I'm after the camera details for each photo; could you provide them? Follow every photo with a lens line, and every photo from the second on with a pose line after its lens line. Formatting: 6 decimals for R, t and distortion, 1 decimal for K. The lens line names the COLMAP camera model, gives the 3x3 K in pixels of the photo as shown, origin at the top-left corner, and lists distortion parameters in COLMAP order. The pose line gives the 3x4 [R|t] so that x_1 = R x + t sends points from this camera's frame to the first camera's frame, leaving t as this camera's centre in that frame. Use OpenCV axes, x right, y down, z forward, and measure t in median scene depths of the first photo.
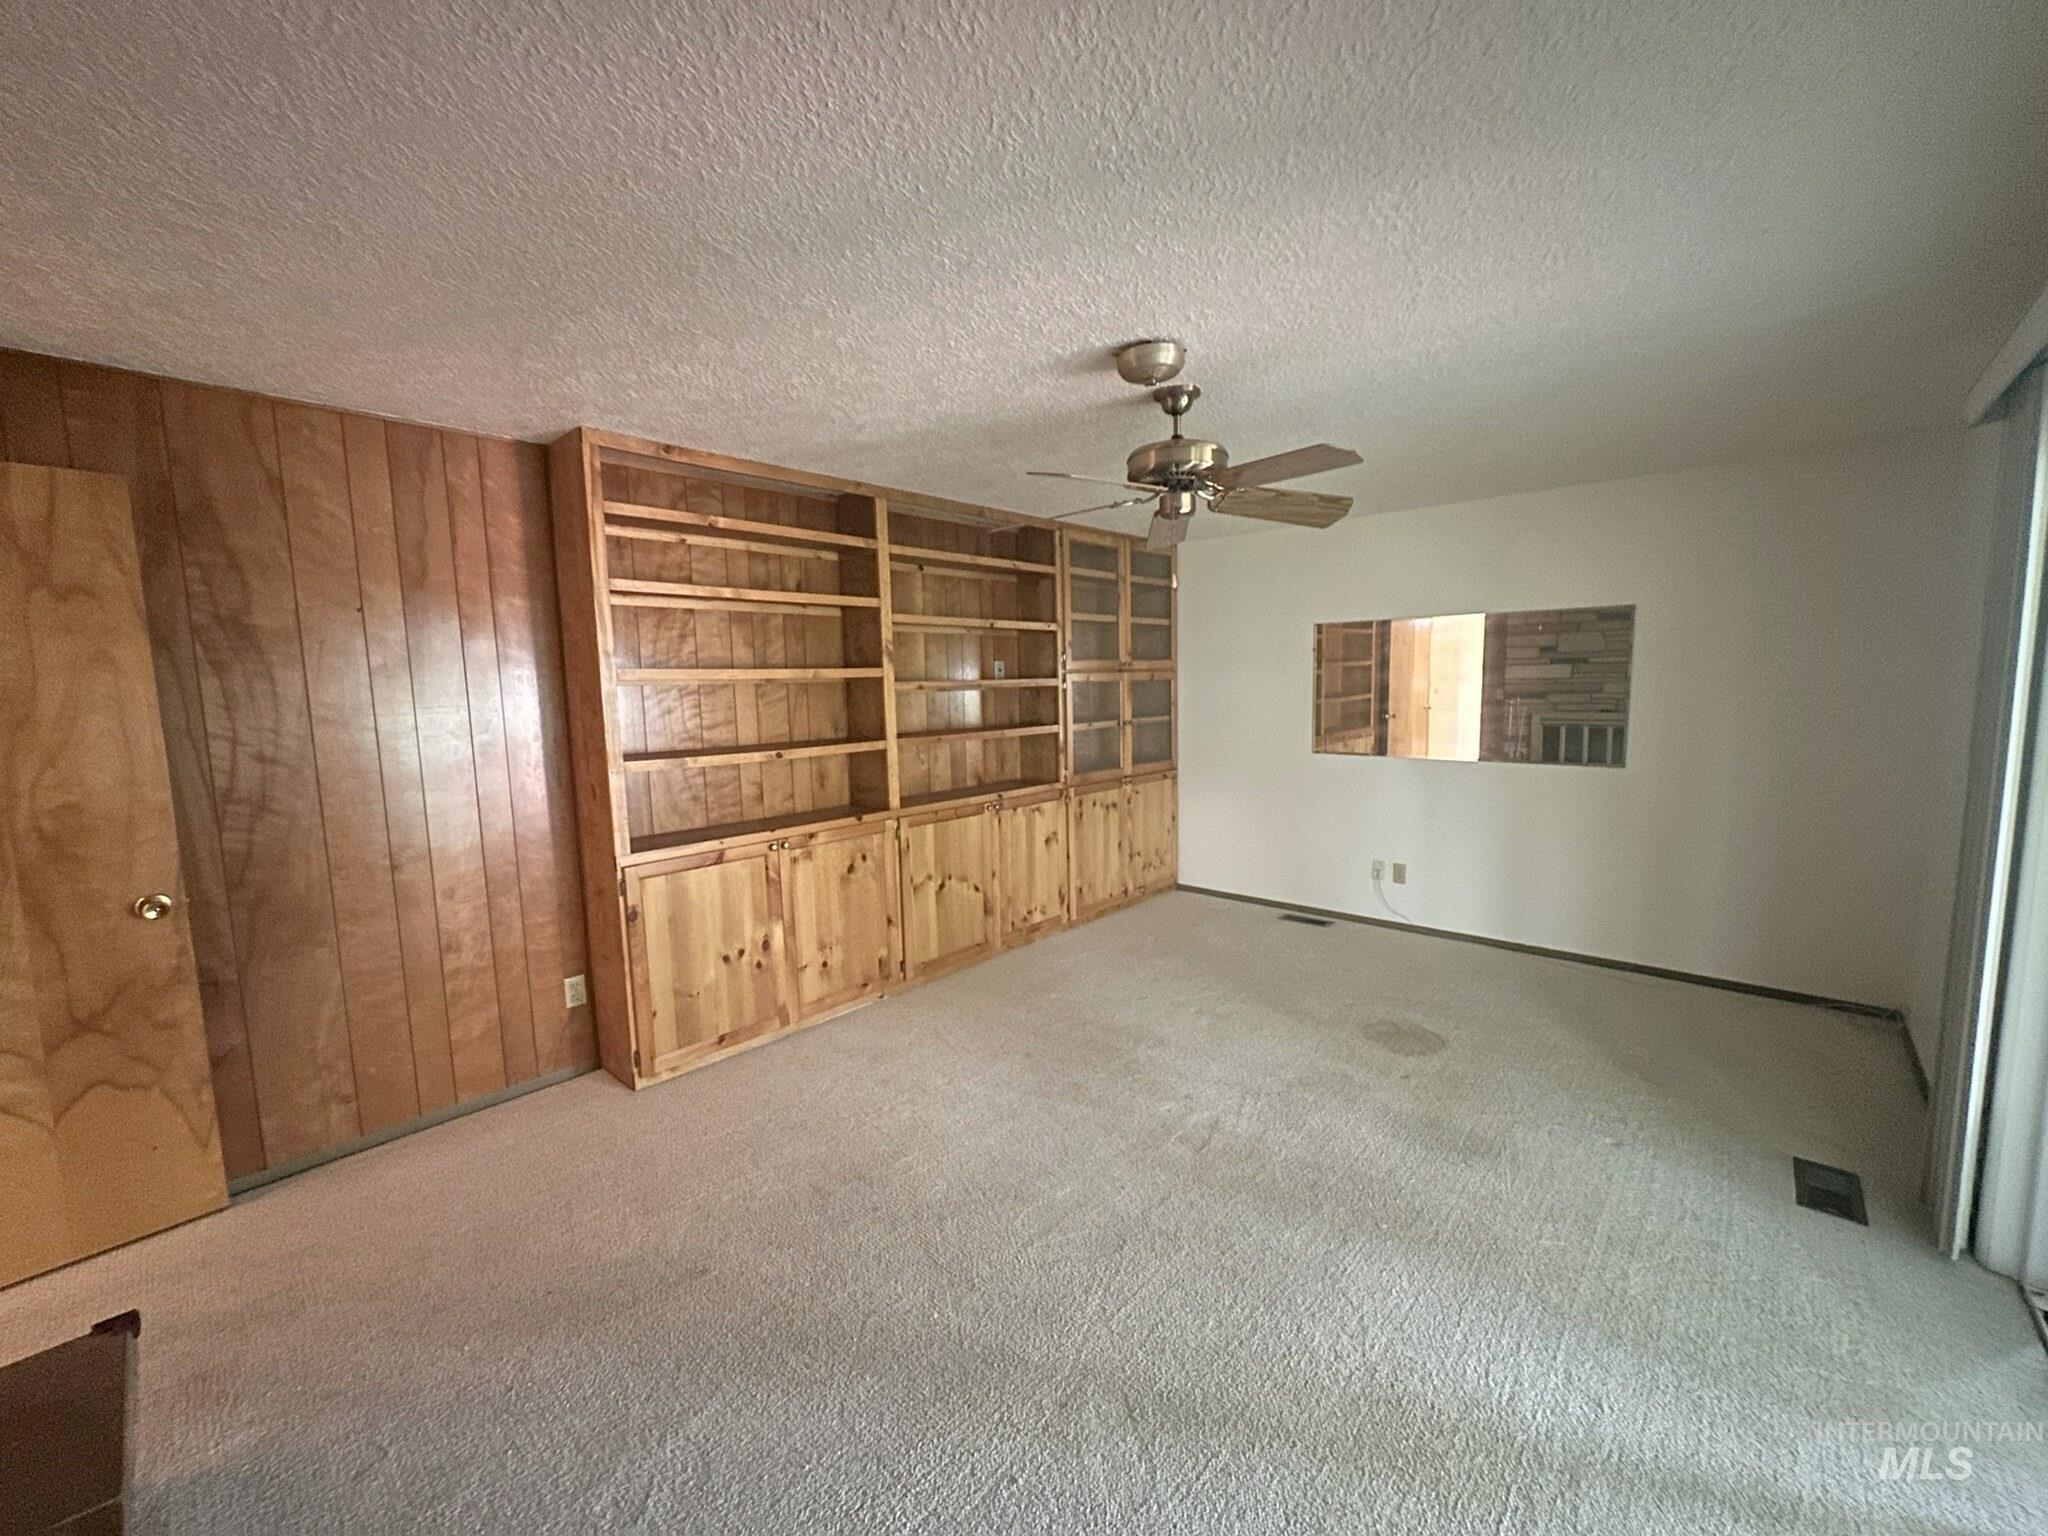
lens RADIAL K [[815.9, 0, 1031.4], [0, 815.9, 772.6], [0, 0, 1]] dist [-0.002668, 0.000250]
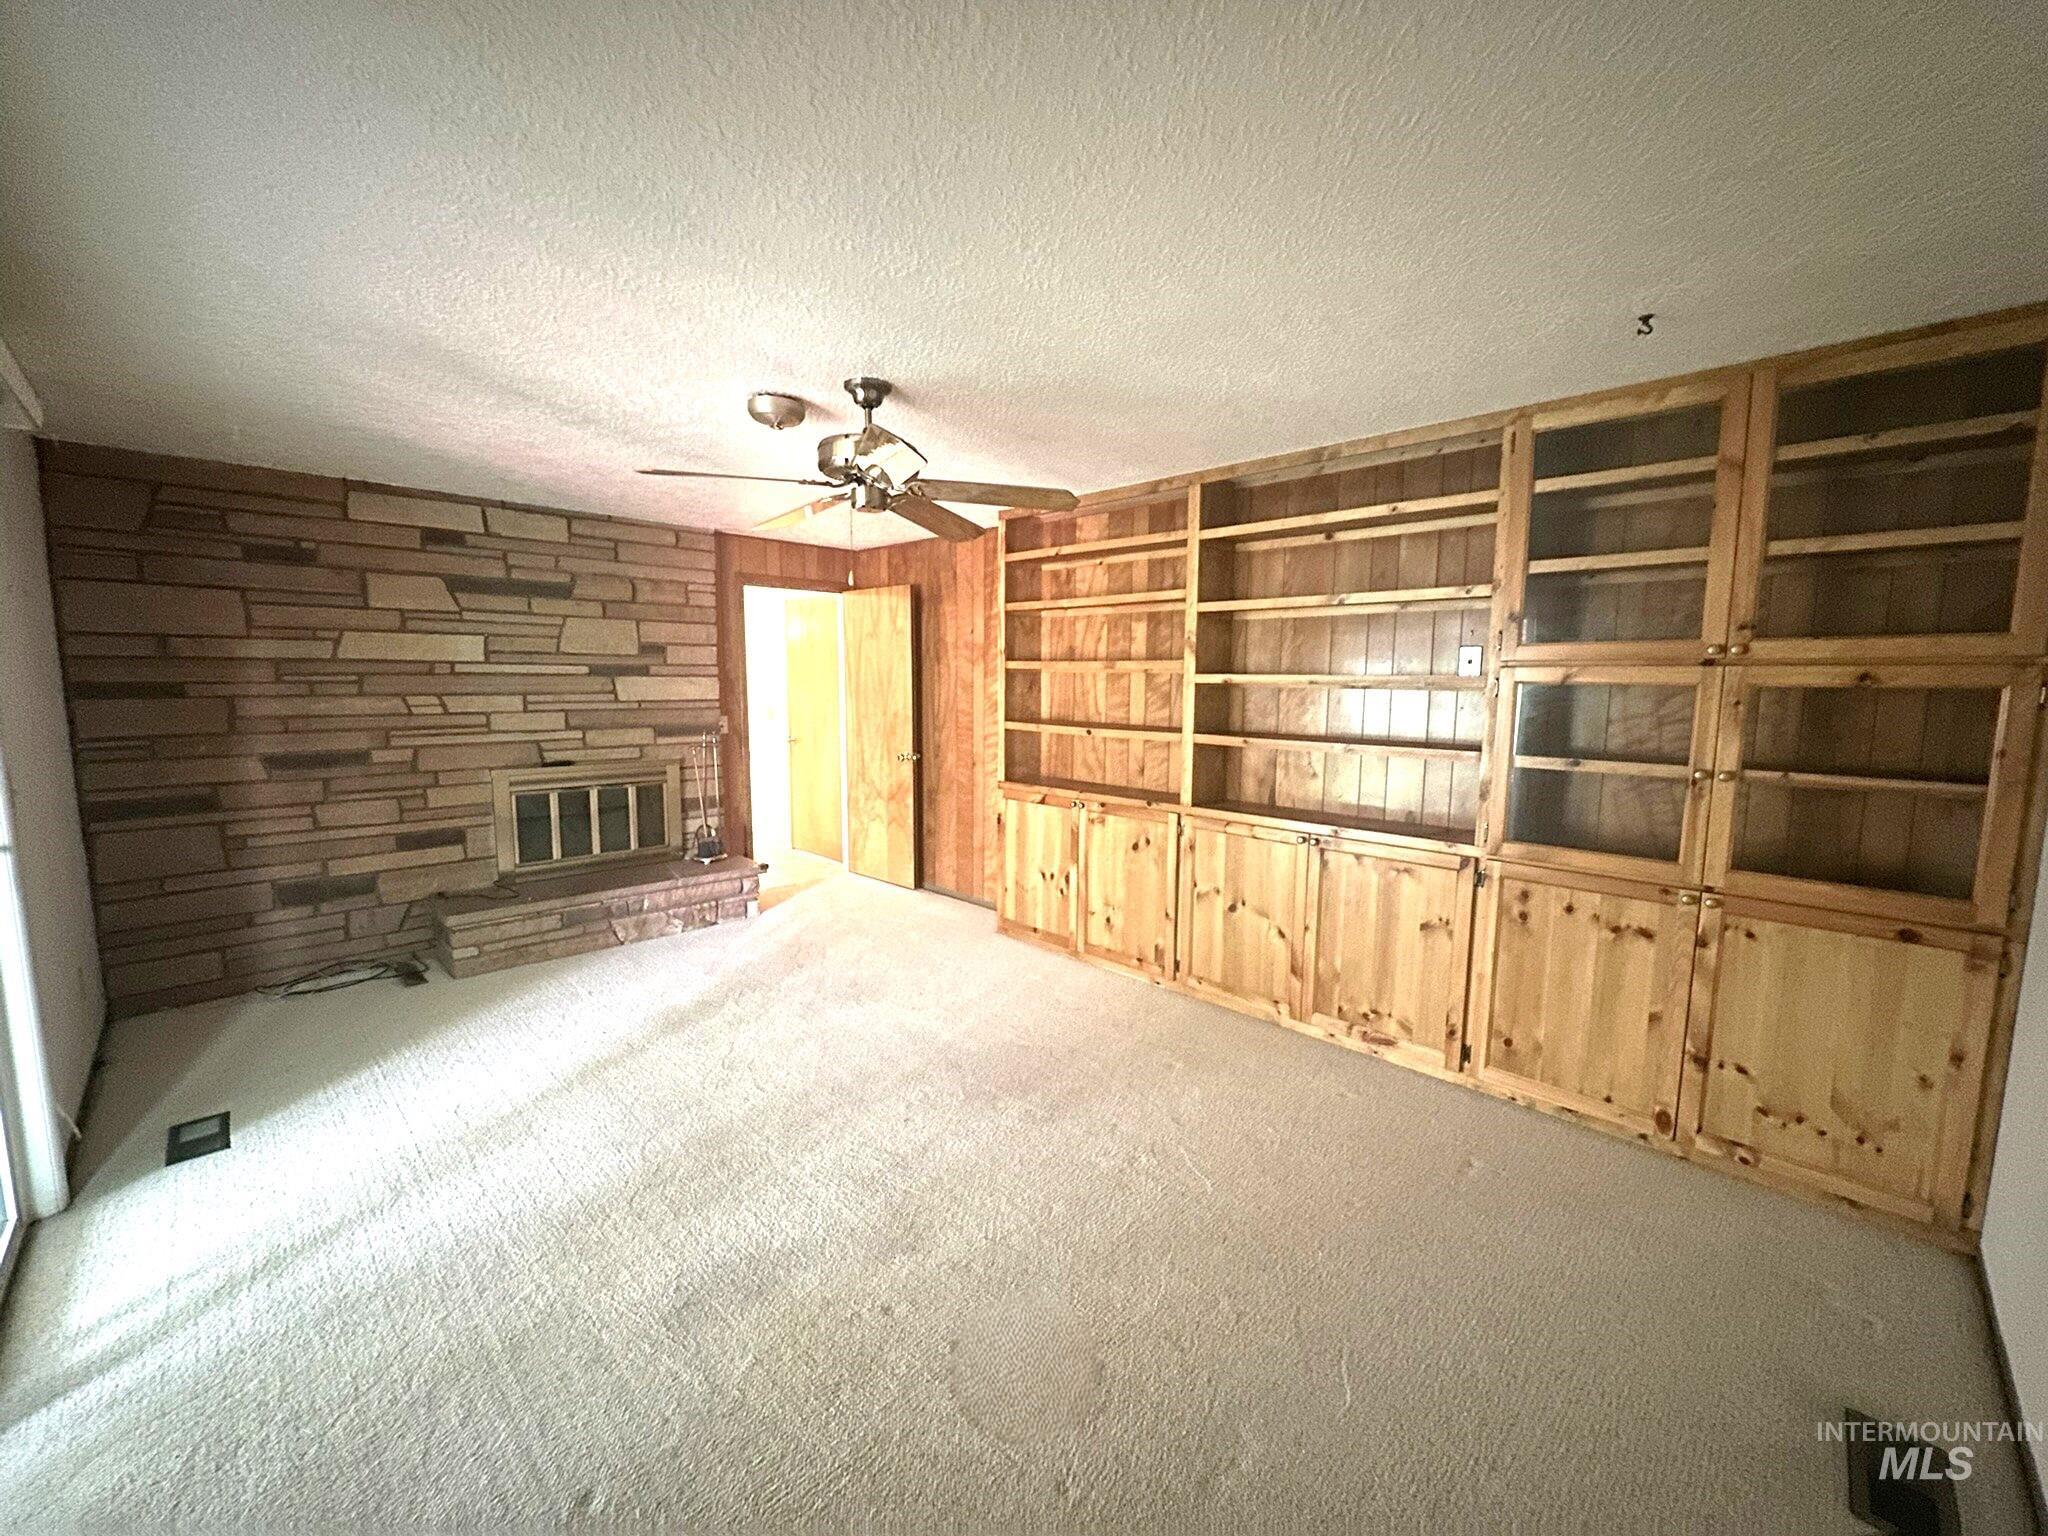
lens RADIAL K [[815.9, 0, 1031.4], [0, 815.9, 772.6], [0, 0, 1]] dist [-0.002668, 0.000250]
pose [[-0.048043, 0.134879, -0.989697, 0.771356], [-0.122512, 0.982564, 0.139854, -0.103363], [0.991304, 0.127968, -0.030681, 0.814250]]
